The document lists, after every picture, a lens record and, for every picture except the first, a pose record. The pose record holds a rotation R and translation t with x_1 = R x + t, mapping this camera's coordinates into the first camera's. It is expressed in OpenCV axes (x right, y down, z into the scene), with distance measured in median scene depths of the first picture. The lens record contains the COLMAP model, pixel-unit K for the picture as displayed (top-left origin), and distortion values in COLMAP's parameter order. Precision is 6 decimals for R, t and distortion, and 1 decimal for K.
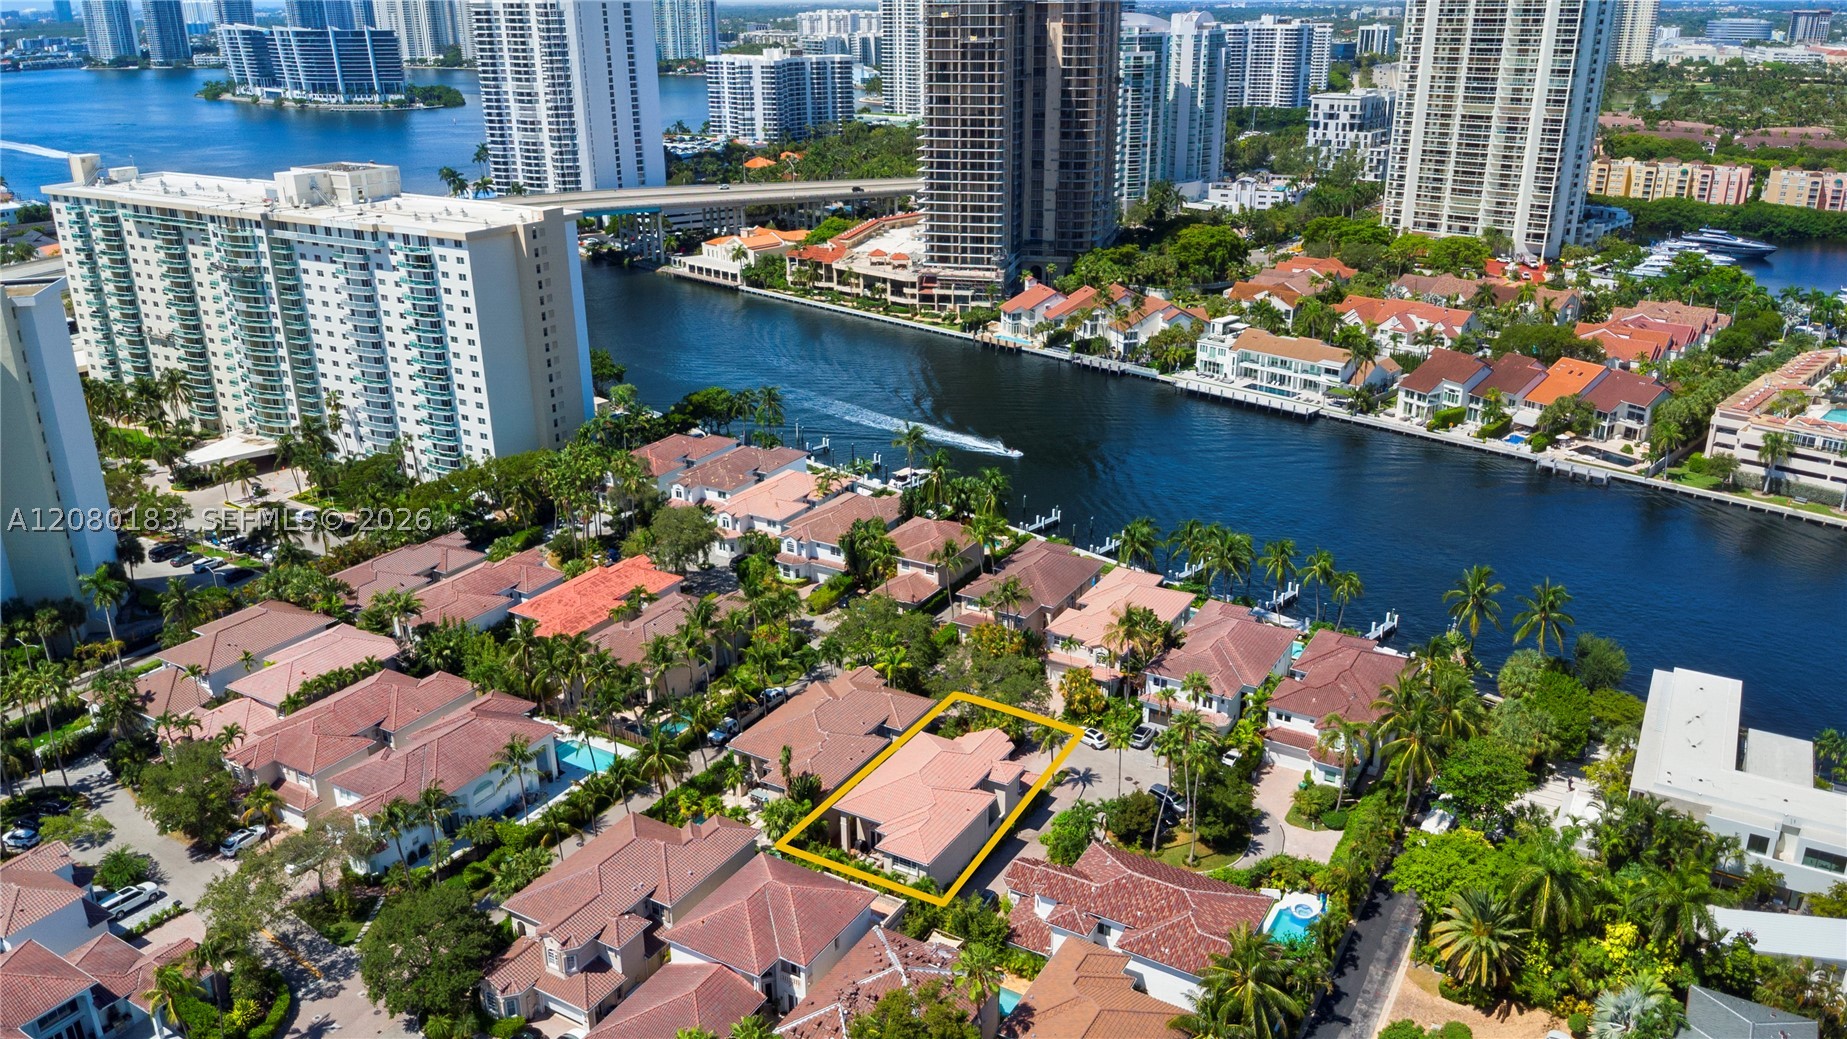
lens RADIAL K [[1348.1, 0, 932.6], [0, 1348.1, 487.3], [0, 0, 1]] dist [0.002778, -0.008033]
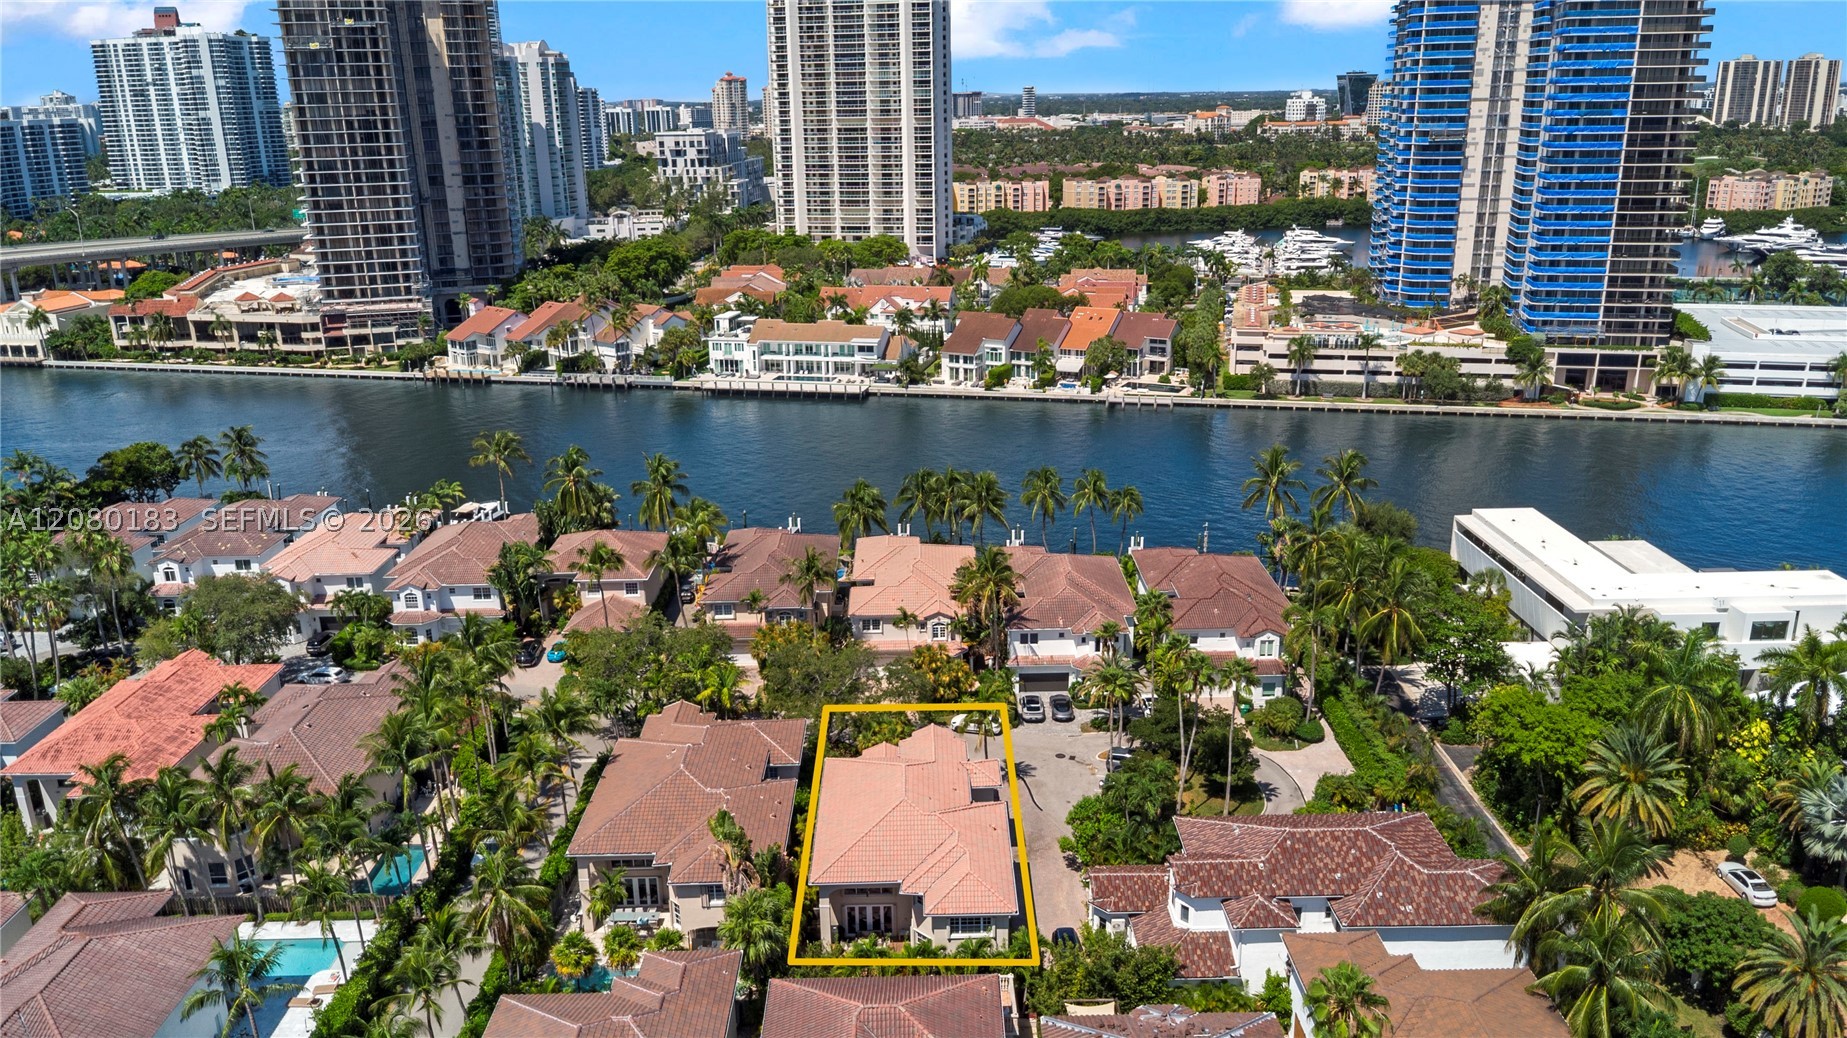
lens RADIAL K [[1311.6, 0, 923.5], [0, 1311.6, 519.0], [0, 0, 1]] dist [0.010327, -0.022691]
pose [[0.854832, -0.162903, 0.492670, -0.113152], [0.182986, 0.983086, 0.007562, 0.025090], [-0.485569, 0.083688, 0.870183, 0.151283]]
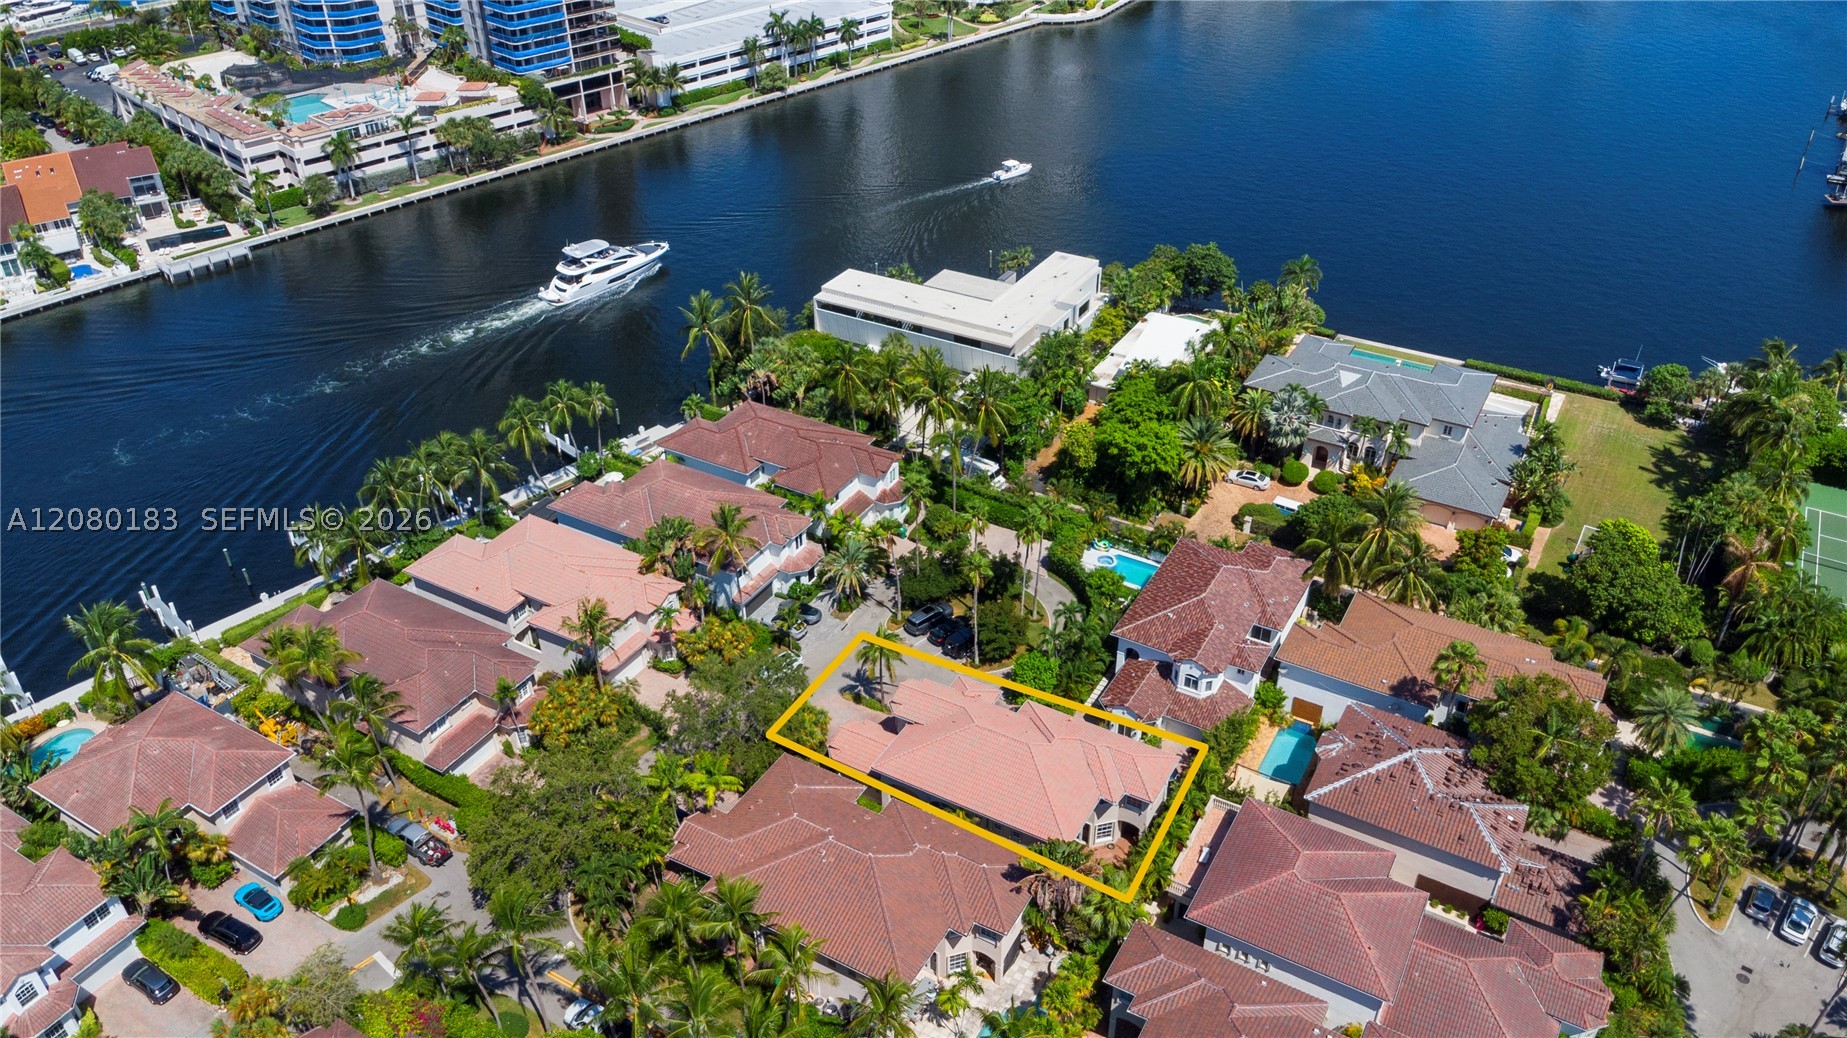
lens RADIAL K [[1311.6, 0, 923.5], [0, 1311.6, 519.0], [0, 0, 1]] dist [0.010327, -0.022691]
pose [[-0.024181, -0.549118, 0.835395, -0.211469], [0.339063, 0.781605, 0.523575, -0.112132], [-0.940453, 0.295912, 0.167285, 0.329934]]
